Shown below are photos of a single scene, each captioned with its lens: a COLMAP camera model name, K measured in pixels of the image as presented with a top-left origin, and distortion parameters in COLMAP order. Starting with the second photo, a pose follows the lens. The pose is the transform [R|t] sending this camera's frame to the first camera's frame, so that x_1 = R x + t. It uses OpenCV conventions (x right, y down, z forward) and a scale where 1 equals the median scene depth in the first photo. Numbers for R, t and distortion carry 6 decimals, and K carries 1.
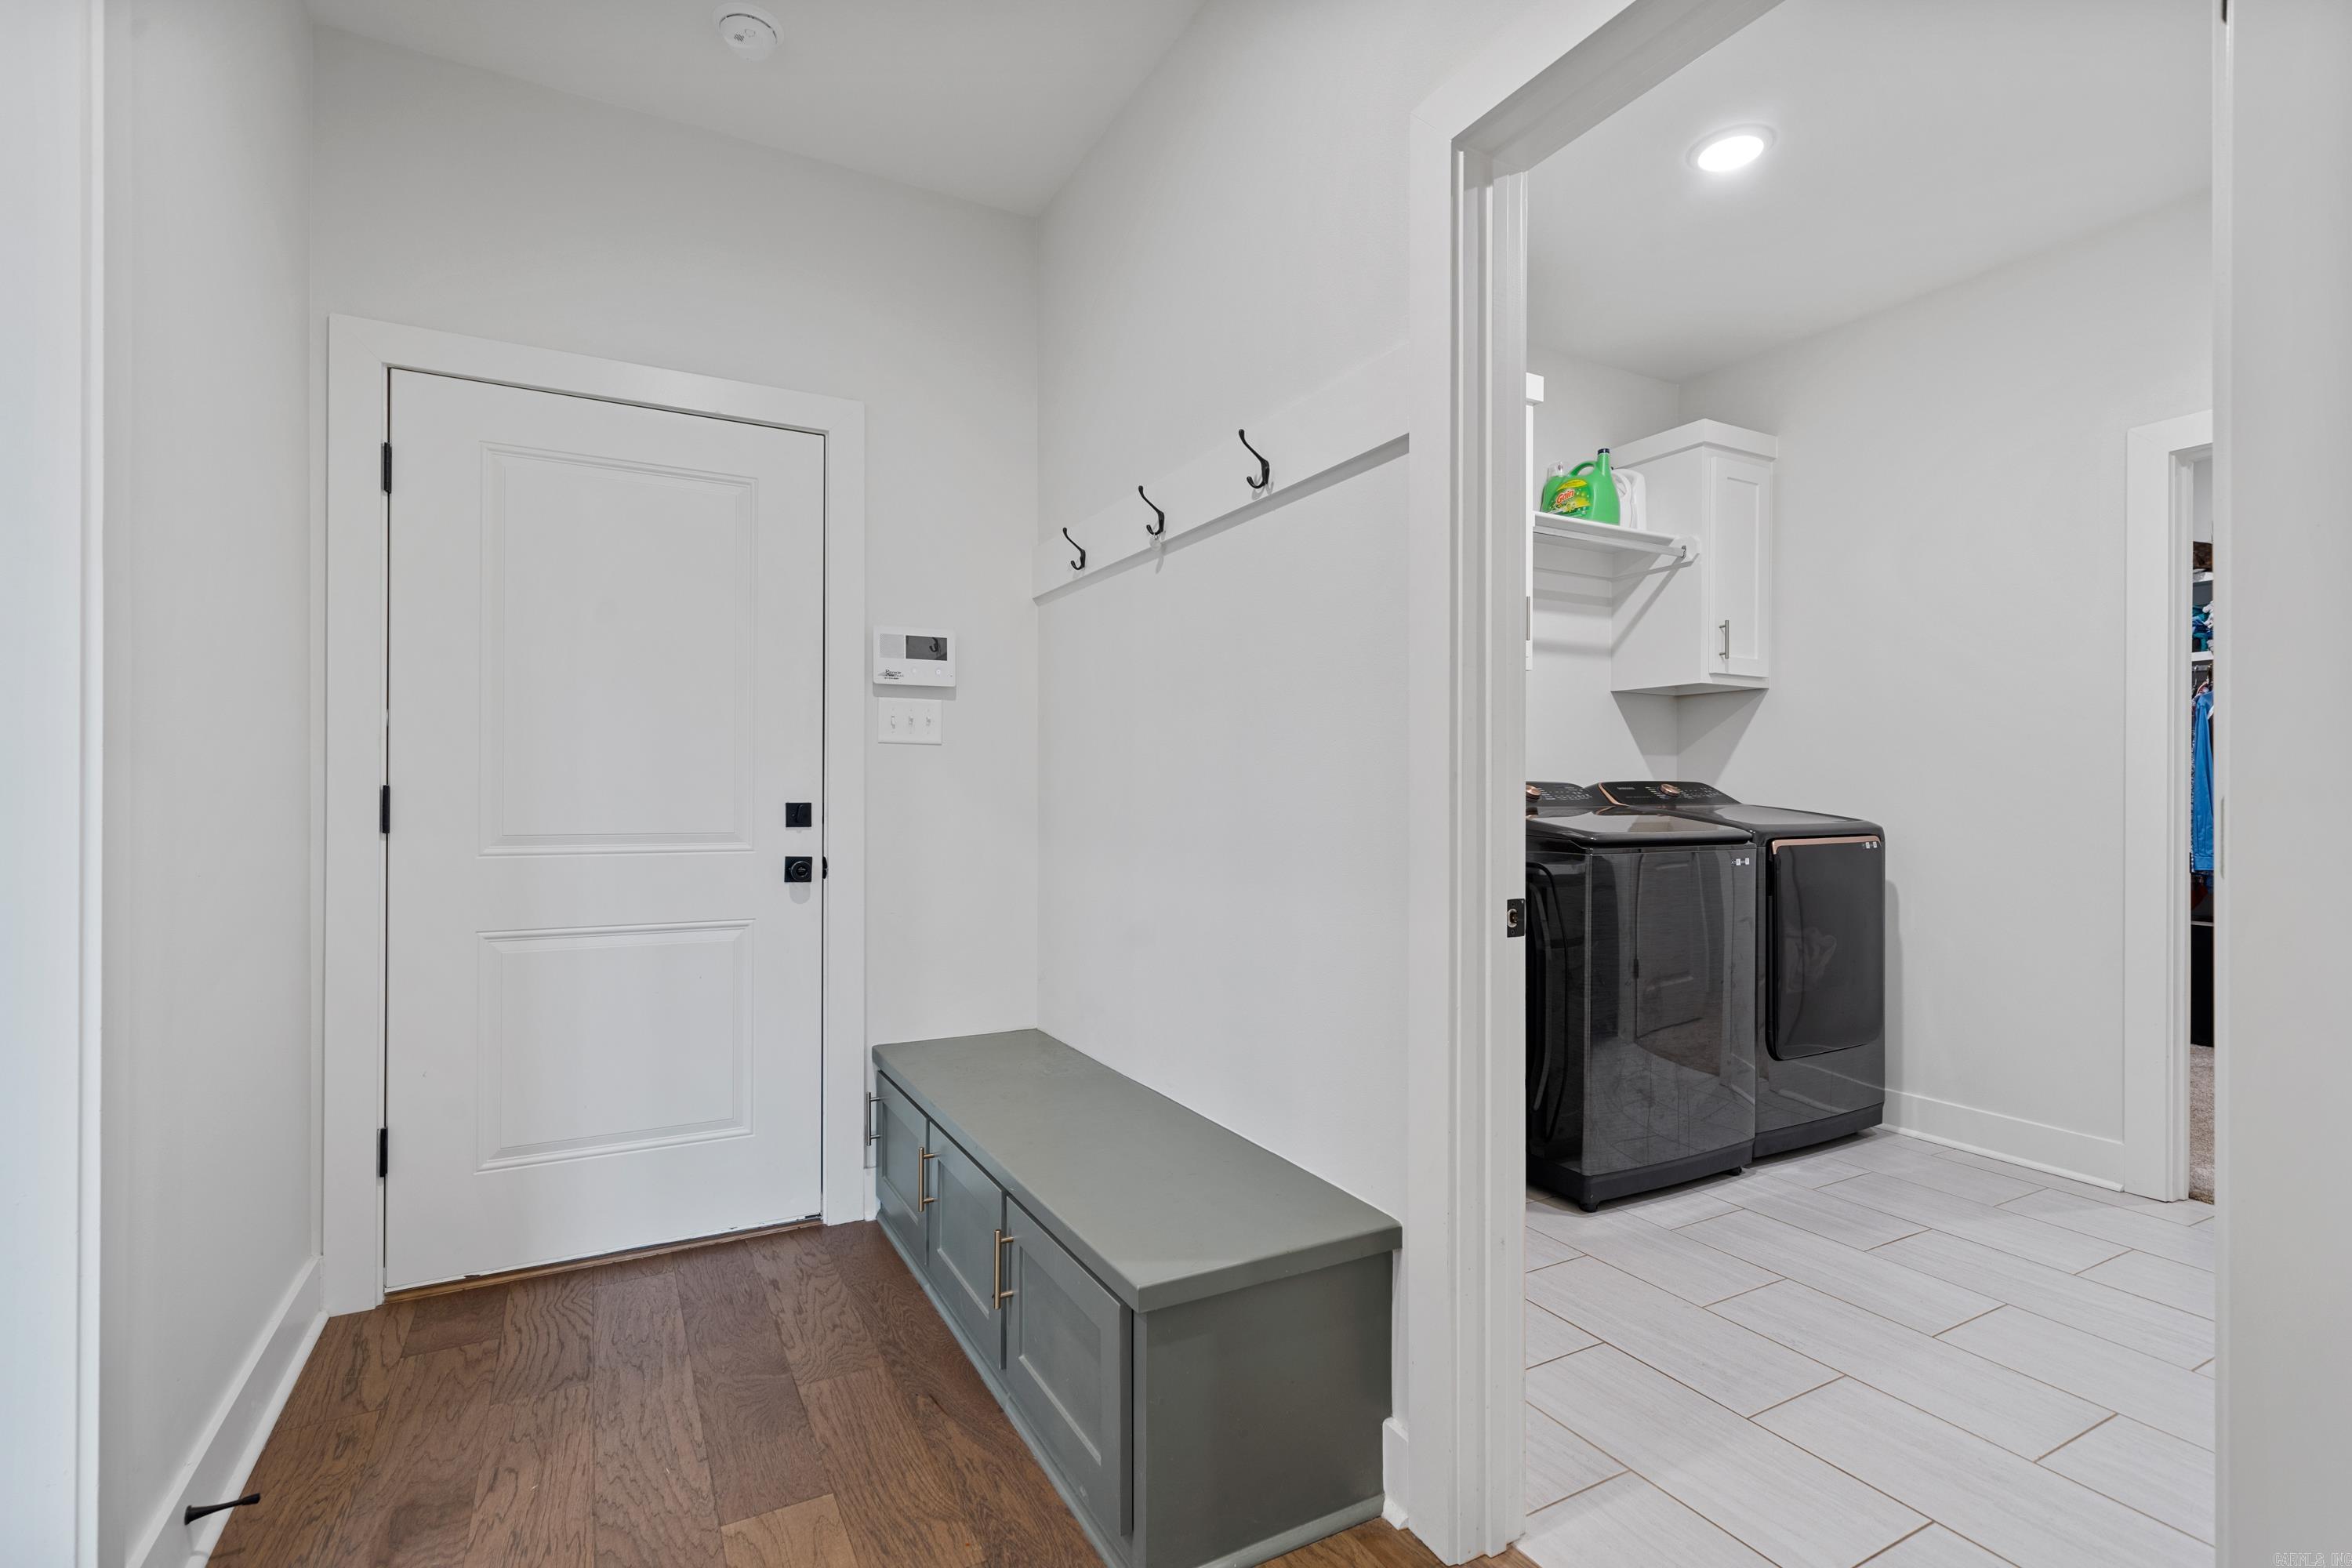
lens RADIAL K [[1040.2, 0, 1176.4], [0, 1040.2, 795.7], [0, 0, 1]] dist [-0.001596, -0.001748]
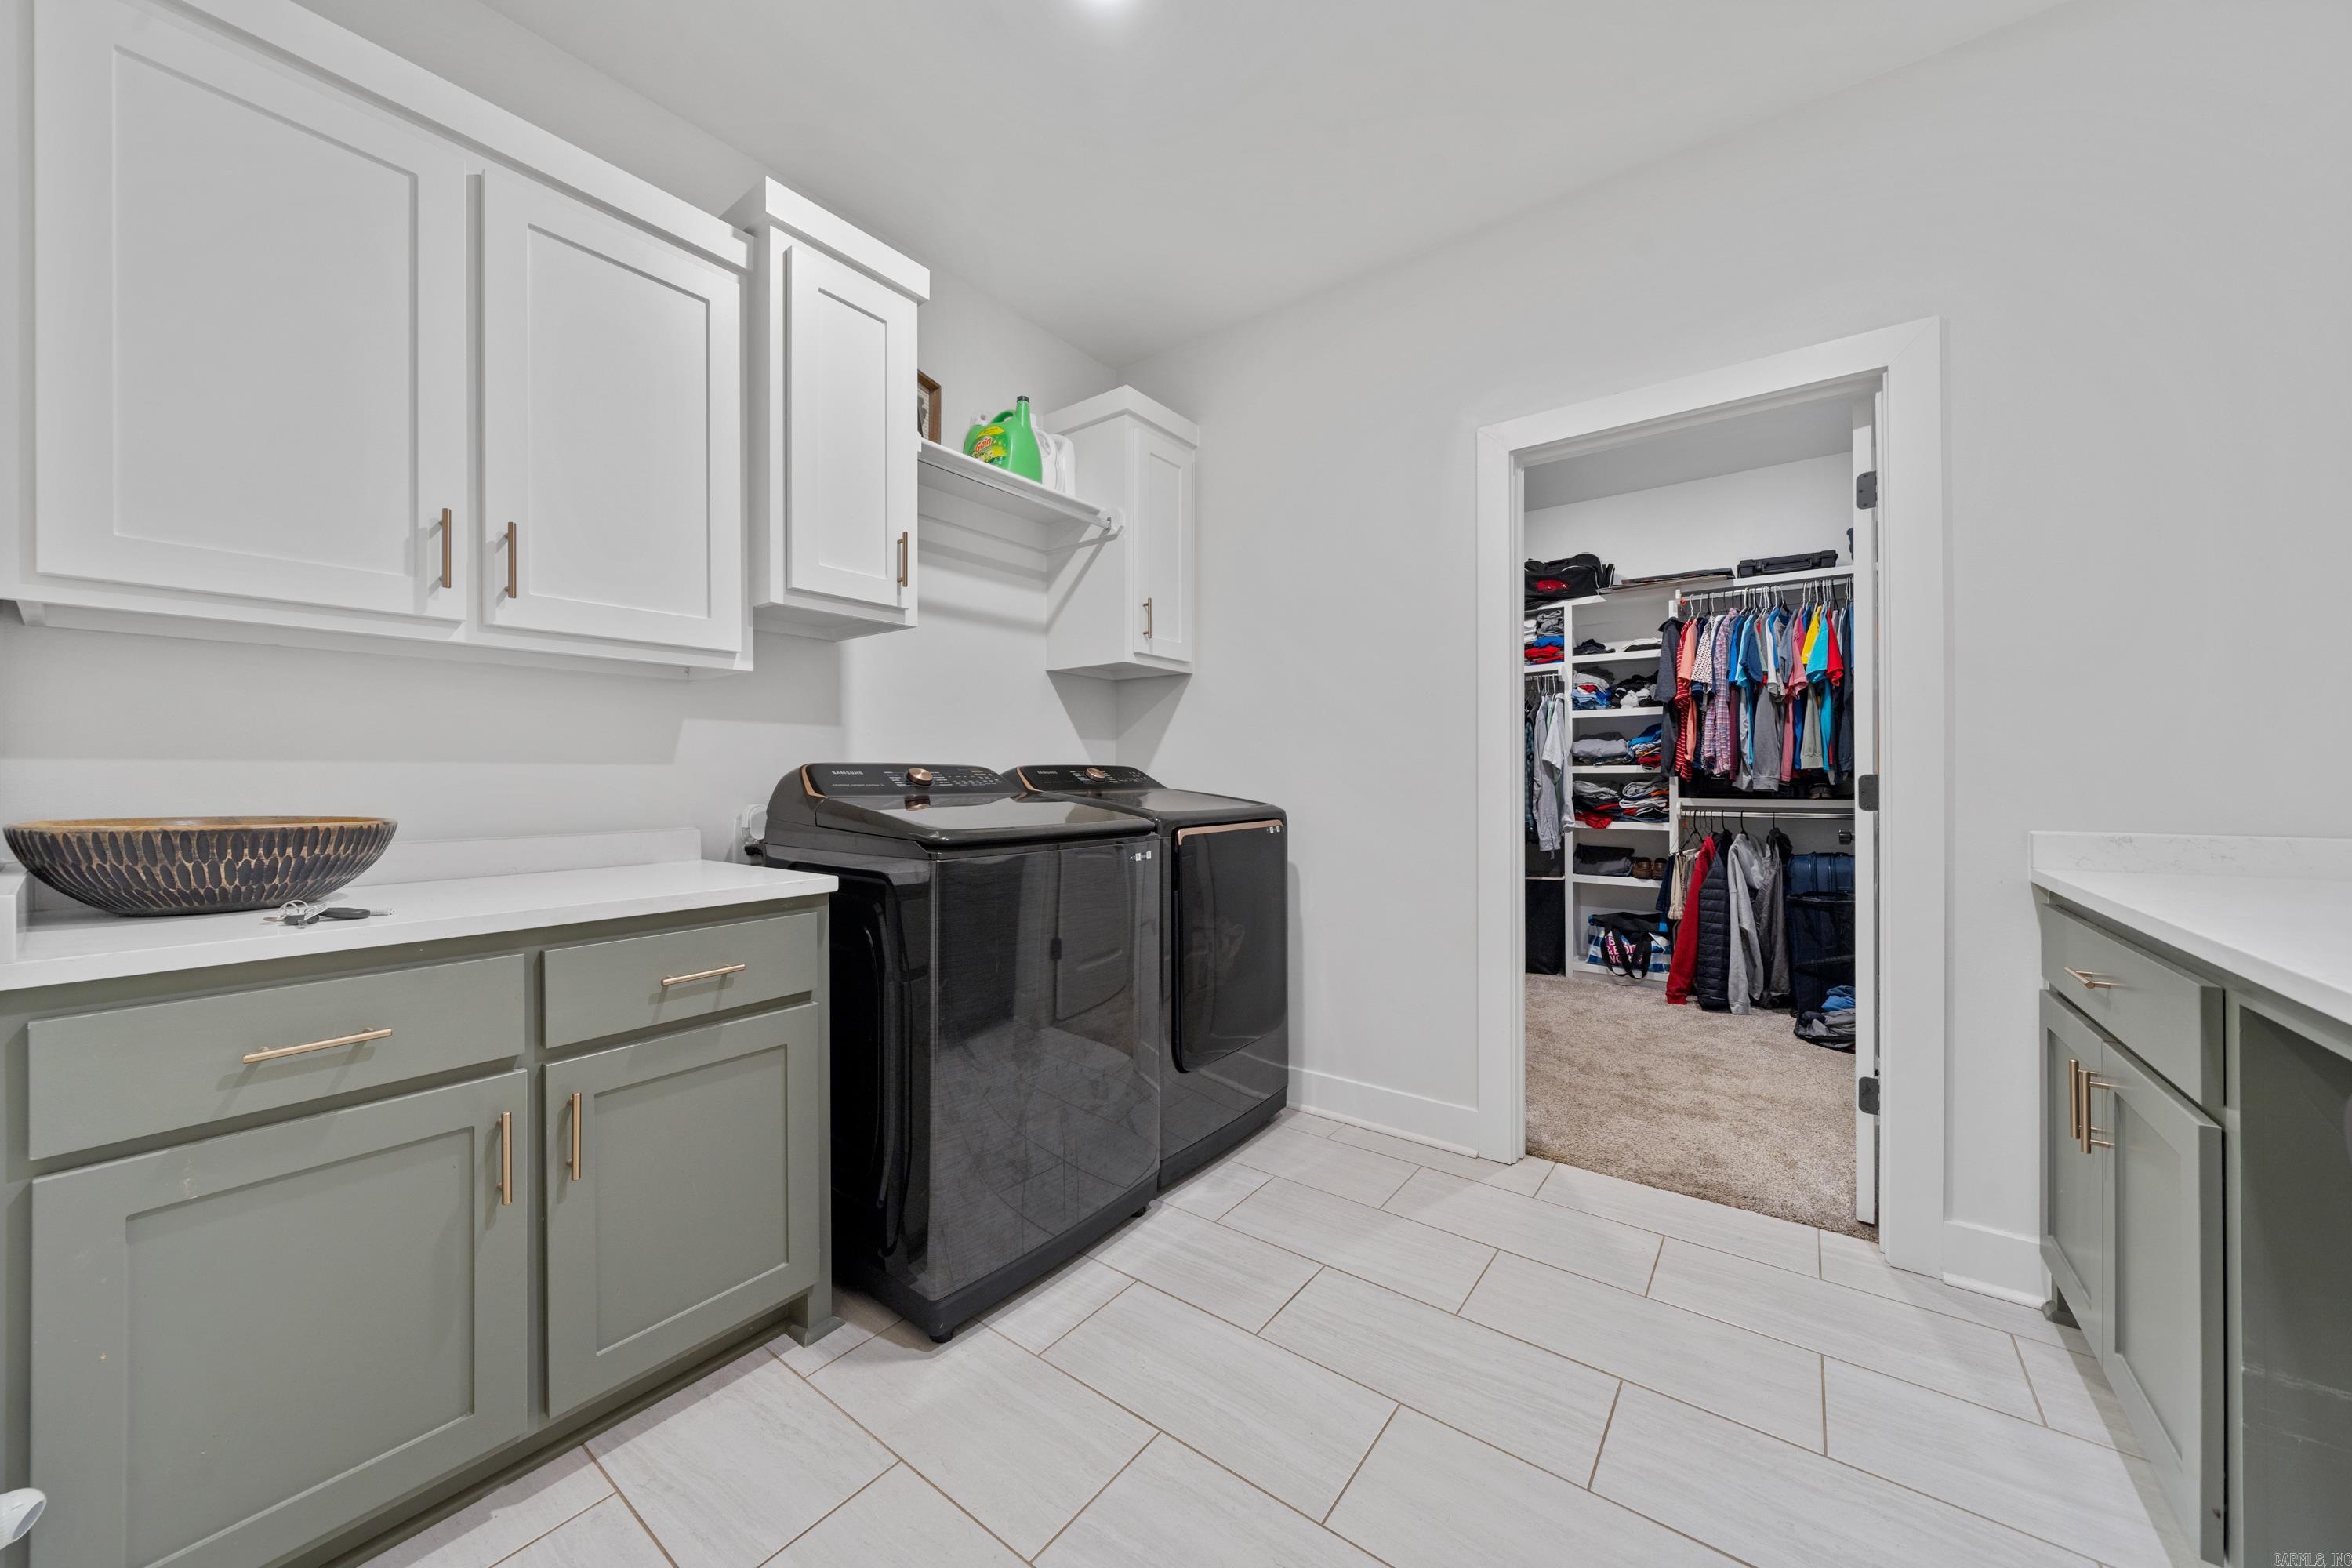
lens RADIAL K [[825.8, 0, 1174.8], [0, 825.8, 781.4], [0, 0, 1]] dist [-0.004519, -0.000252]
pose [[0.904383, -0.004230, 0.426700, 0.224939], [0.005375, 0.999984, -0.001479, 0.002308], [-0.426687, 0.003631, 0.904392, 0.299987]]
